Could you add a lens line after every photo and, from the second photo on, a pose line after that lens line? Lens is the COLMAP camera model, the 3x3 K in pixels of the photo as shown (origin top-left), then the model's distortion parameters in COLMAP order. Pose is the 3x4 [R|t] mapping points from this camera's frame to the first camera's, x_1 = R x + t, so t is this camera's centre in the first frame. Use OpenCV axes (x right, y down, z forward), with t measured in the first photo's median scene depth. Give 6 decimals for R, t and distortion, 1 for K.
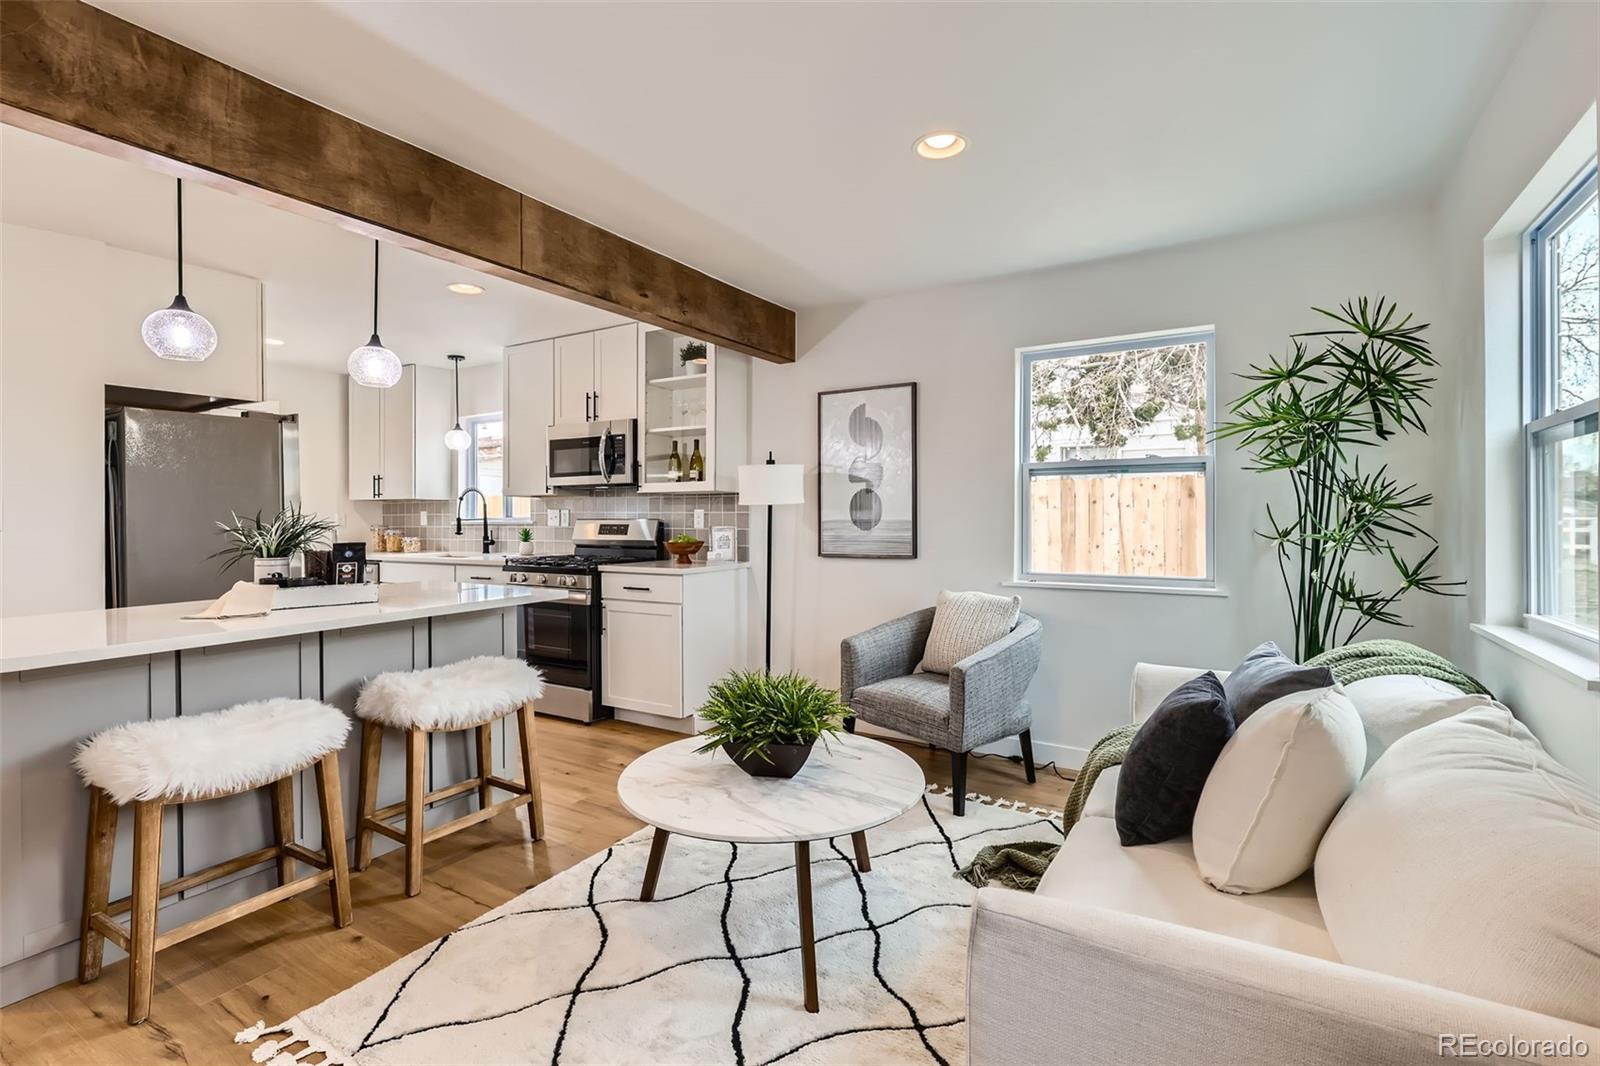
lens RADIAL K [[735.9, 0, 801.9], [0, 735.9, 517.7], [0, 0, 1]] dist [0.011207, -0.005931]
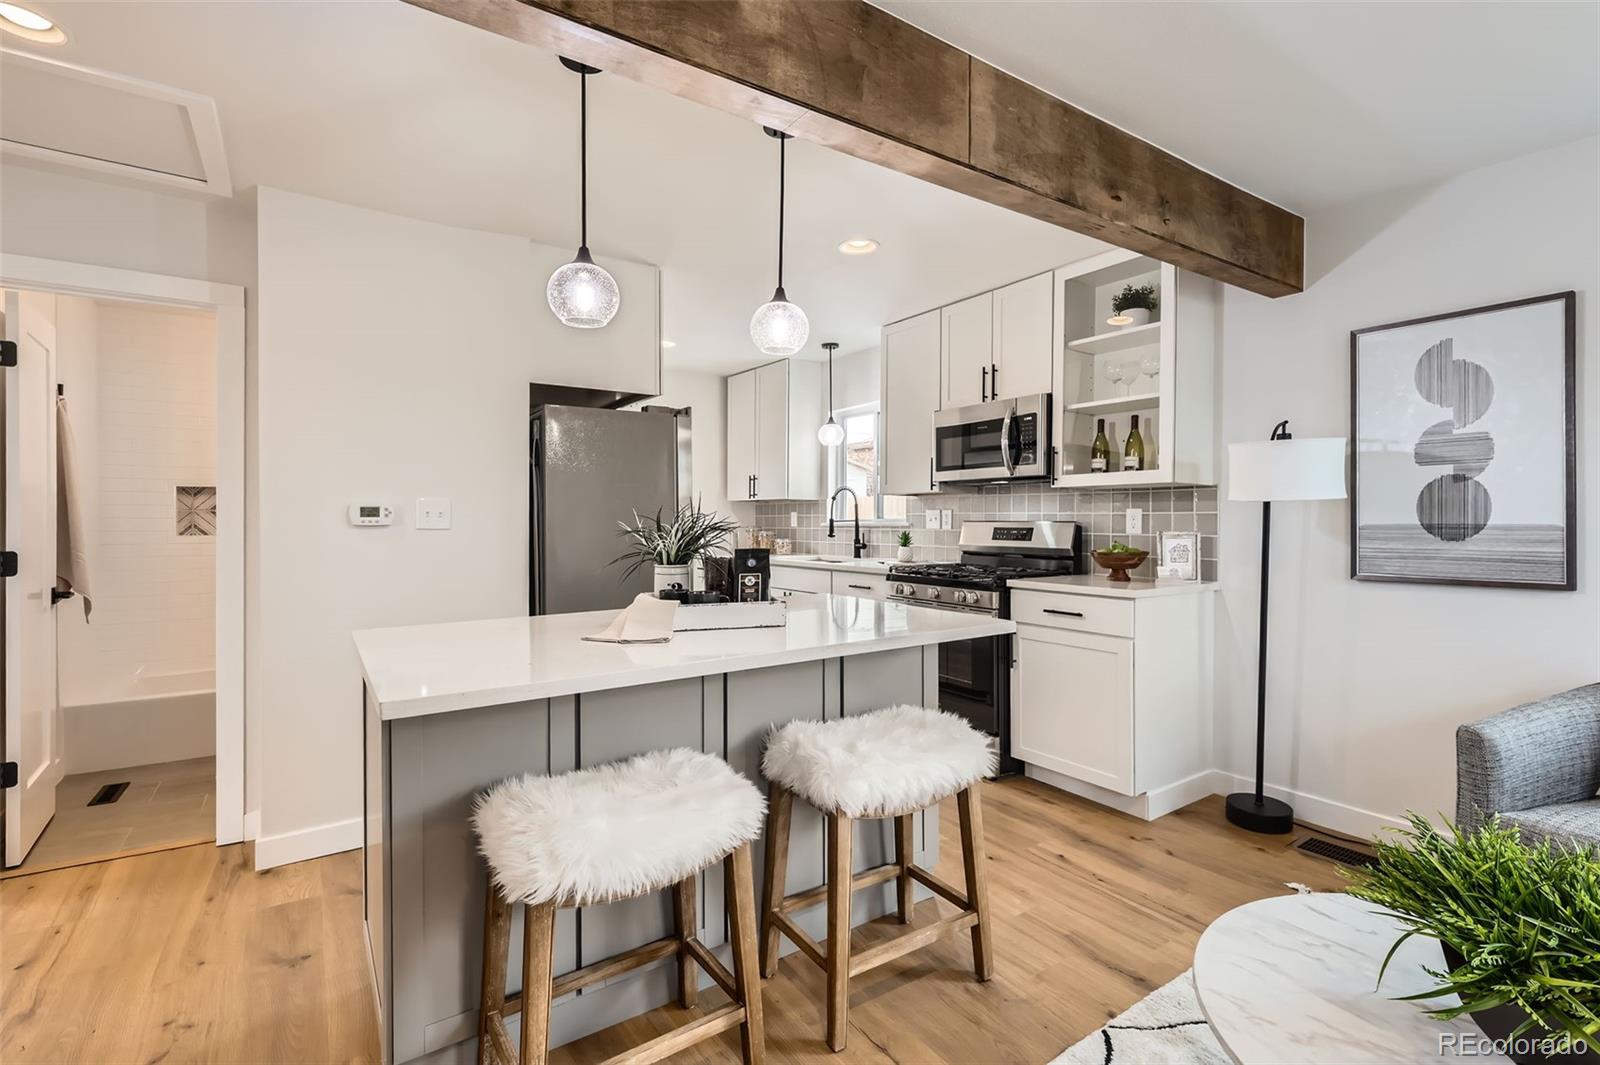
lens RADIAL K [[735.9, 0, 801.9], [0, 735.9, 517.2], [0, 0, 1]] dist [0.011207, -0.005931]
pose [[0.908297, 0.002818, -0.418315, -0.140857], [-0.004590, 0.999984, -0.003230, 0.001347], [0.418300, 0.004854, 0.908296, 0.182576]]
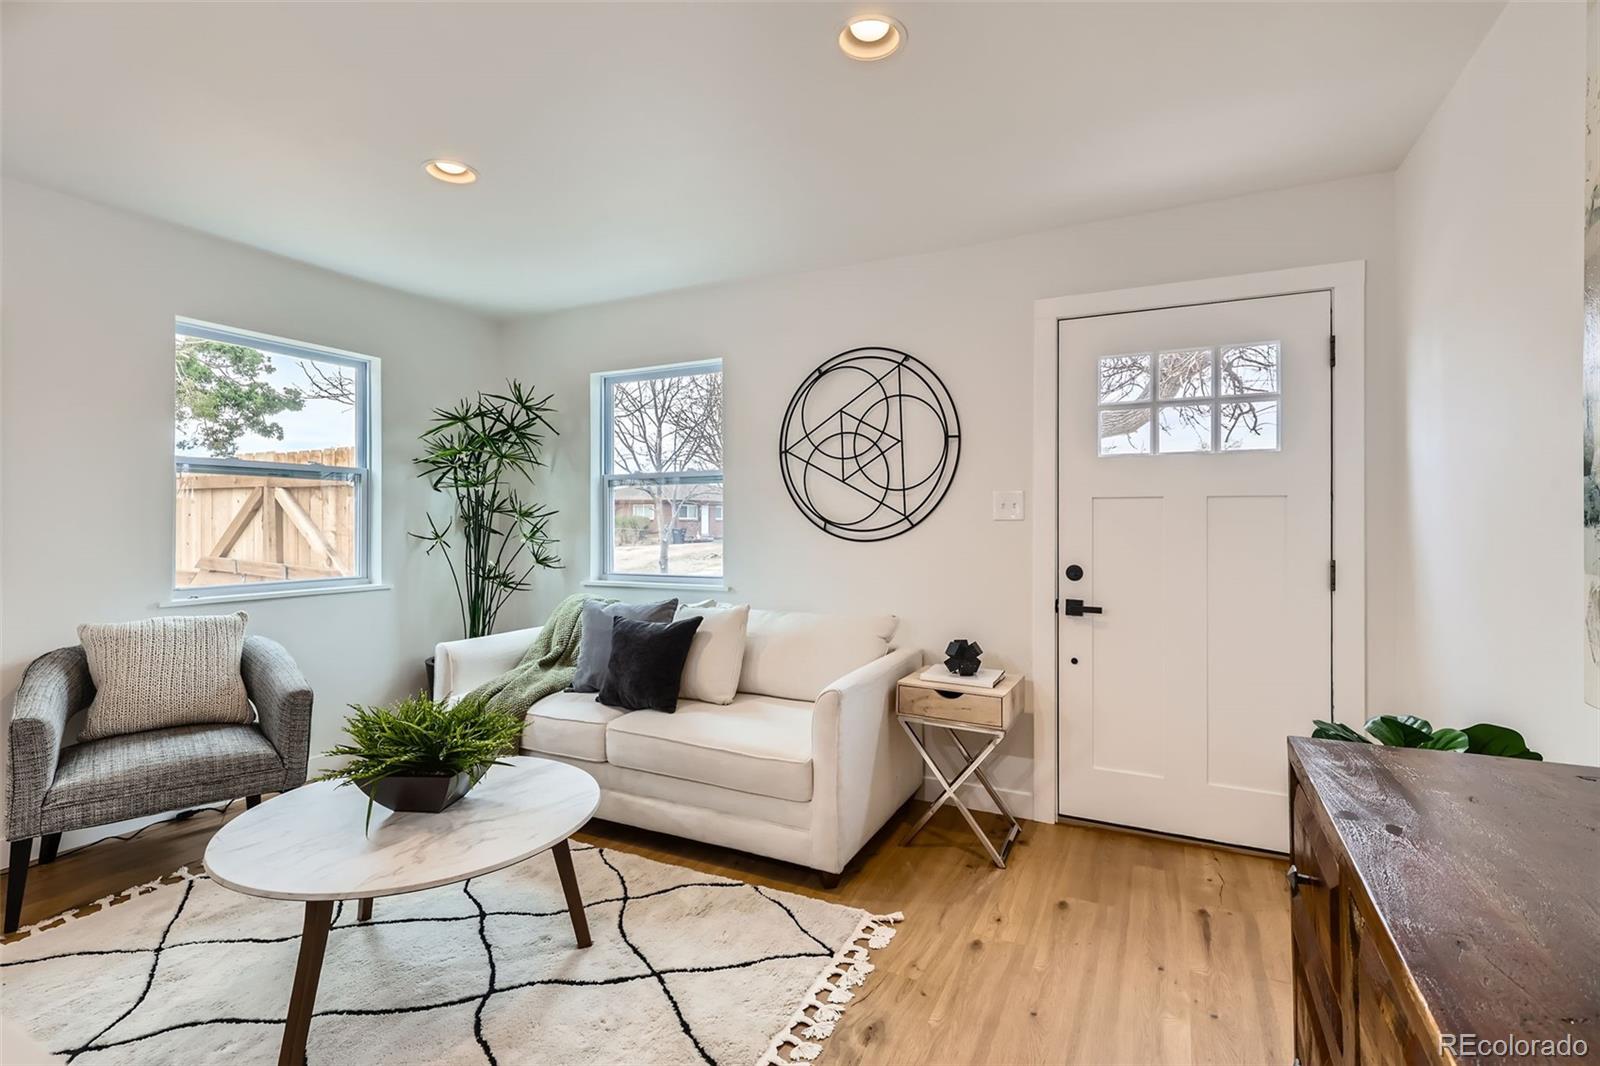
lens RADIAL K [[735.9, 0, 801.9], [0, 735.9, 517.7], [0, 0, 1]] dist [0.011207, -0.005931]
pose [[-0.081121, 0.011499, 0.996638, -0.483425], [-0.001349, 0.999931, -0.011647, 0.002942], [-0.996703, -0.002289, -0.081100, 0.311878]]
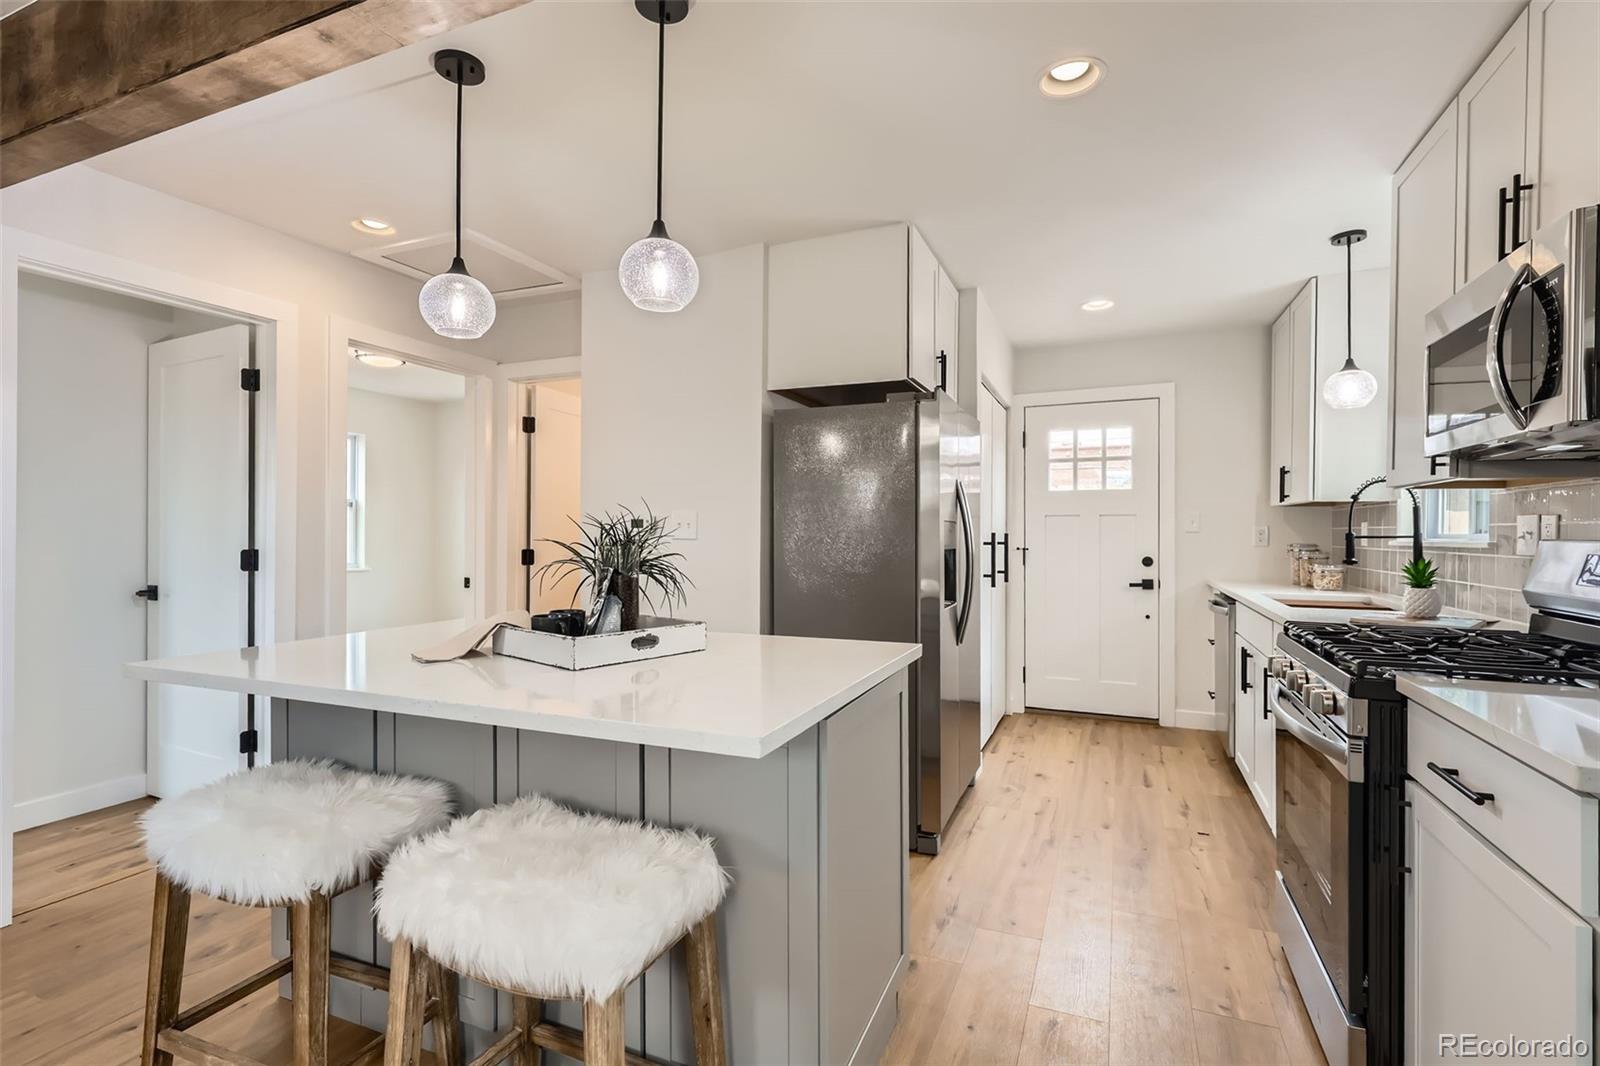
lens RADIAL K [[748.5, 0, 800.0], [0, 748.5, 533.0], [0, 0, 1]] dist [-0.004312, -0.000546]
pose [[0.144893, 0.009127, -0.989405, 0.020630], [-0.008058, 0.999935, 0.008044, -0.001792], [0.989415, 0.006807, 0.144957, 0.652344]]
